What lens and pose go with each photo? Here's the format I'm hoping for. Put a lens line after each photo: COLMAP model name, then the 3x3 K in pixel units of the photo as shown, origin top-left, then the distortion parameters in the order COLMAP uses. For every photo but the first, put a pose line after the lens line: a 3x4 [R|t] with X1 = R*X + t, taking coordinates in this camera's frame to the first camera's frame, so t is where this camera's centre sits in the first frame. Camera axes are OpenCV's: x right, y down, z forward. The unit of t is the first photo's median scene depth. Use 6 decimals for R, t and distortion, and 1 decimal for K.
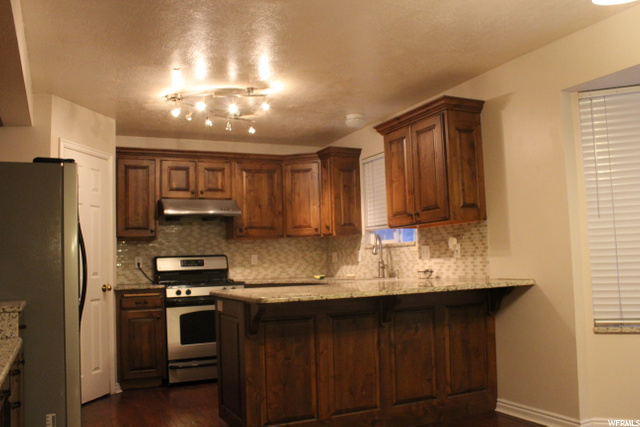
lens RADIAL K [[568.1, 0, 320.8], [0, 568.1, 212.6], [0, 0, 1]] dist [-0.116830, 0.020380]
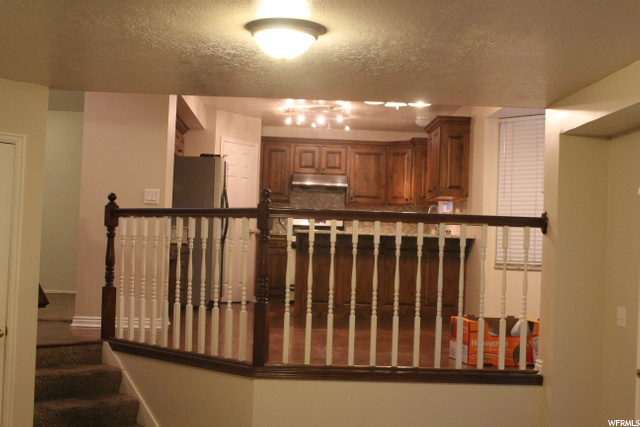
lens RADIAL K [[853.6, 0, 319.0], [0, 853.6, 213.3], [0, 0, 1]] dist [-0.014639, 0.000000]
pose [[0.918466, 0.049374, -0.392405, 0.650995], [-0.032387, 0.998234, 0.049797, -0.034884], [0.394171, -0.033028, 0.918444, -0.989015]]
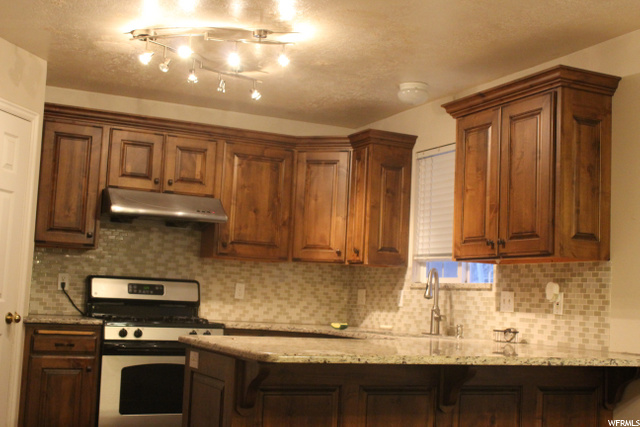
lens RADIAL K [[856.6, 0, 321.9], [0, 856.6, 212.9], [0, 0, 1]] dist [-0.026713, 0.000000]
pose [[0.996805, 0.079466, -0.008055, -0.025972], [-0.079579, 0.996718, -0.014837, -0.000400], [0.006850, 0.015430, 0.999857, 0.008359]]
